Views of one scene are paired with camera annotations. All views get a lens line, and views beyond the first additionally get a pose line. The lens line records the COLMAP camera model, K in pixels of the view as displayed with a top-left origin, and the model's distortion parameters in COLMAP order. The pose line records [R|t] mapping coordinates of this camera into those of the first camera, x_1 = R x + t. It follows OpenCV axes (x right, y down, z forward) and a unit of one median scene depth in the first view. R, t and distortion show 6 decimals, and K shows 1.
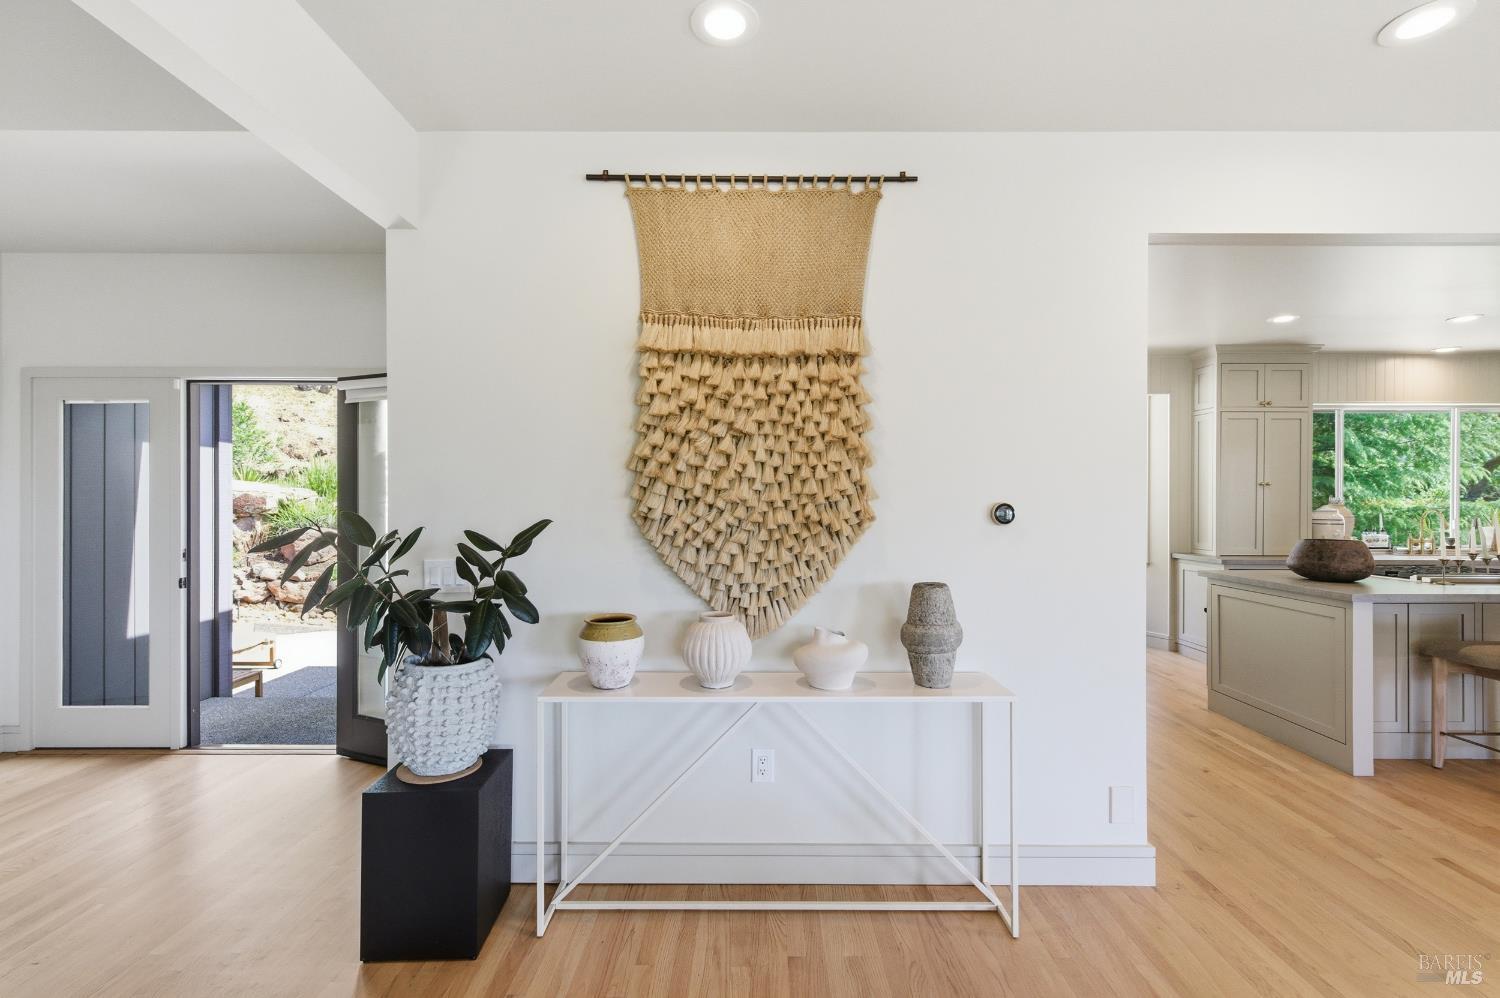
lens RADIAL K [[727.5, 0, 744.6], [0, 727.5, 499.9], [0, 0, 1]] dist [-0.001717, -0.000068]
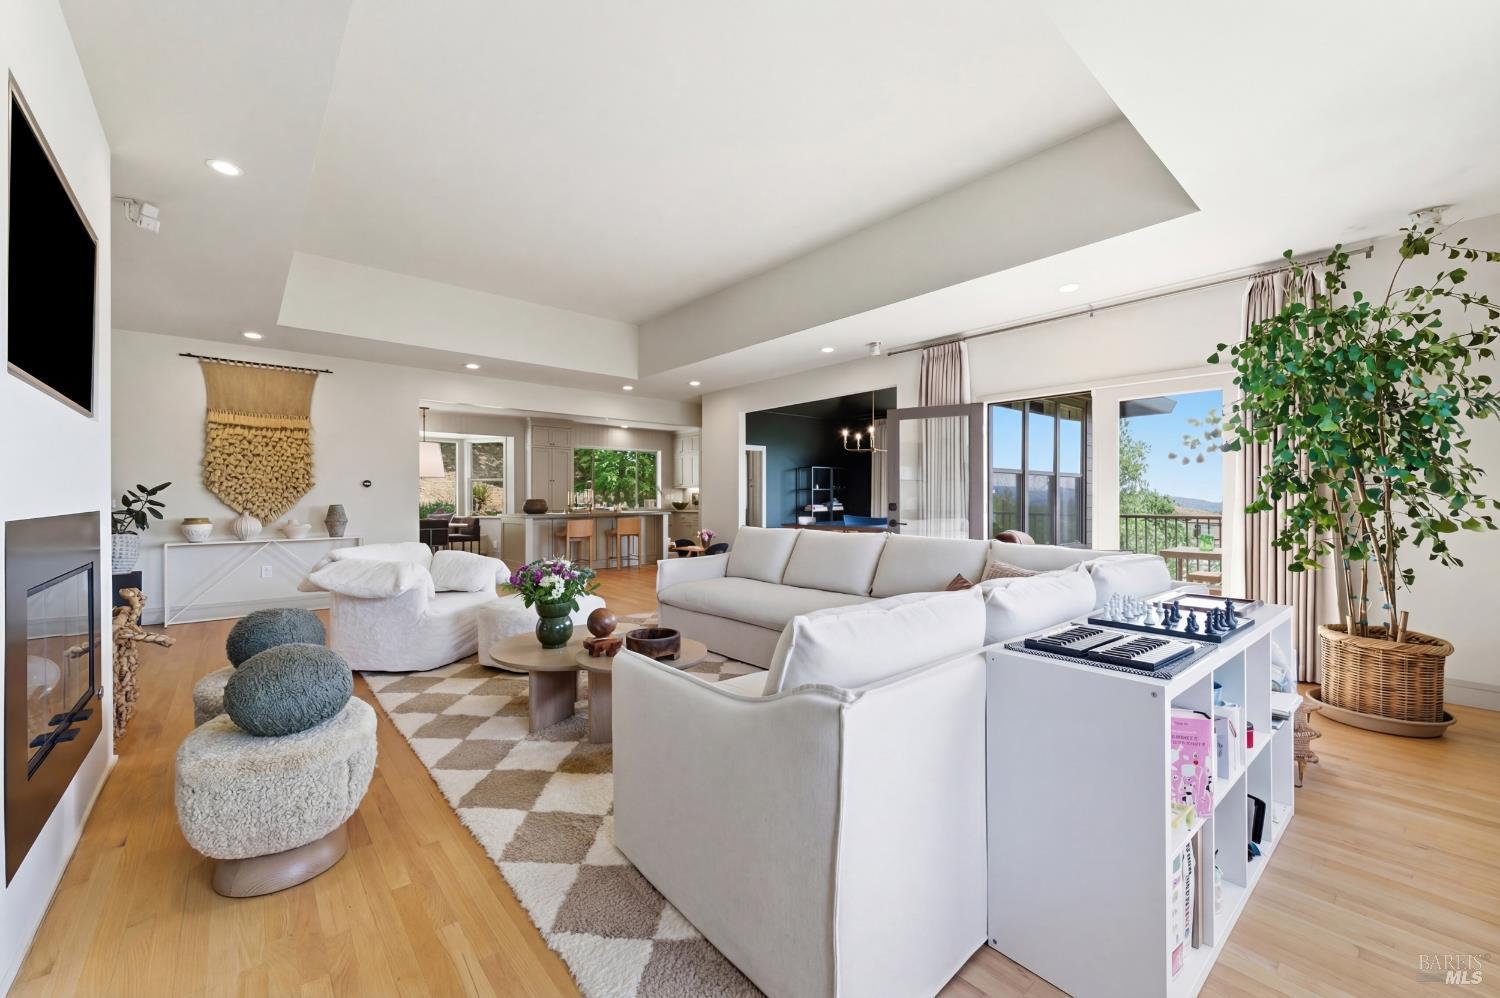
lens RADIAL K [[589.1, 0, 759.2], [0, 589.1, 498.0], [0, 0, 1]] dist [0.003446, -0.001267]
pose [[0.749455, -0.002359, 0.662051, -0.060267], [-0.002059, 0.999981, 0.005895, 0.062675], [-0.662052, -0.005781, 0.749435, -2.040531]]
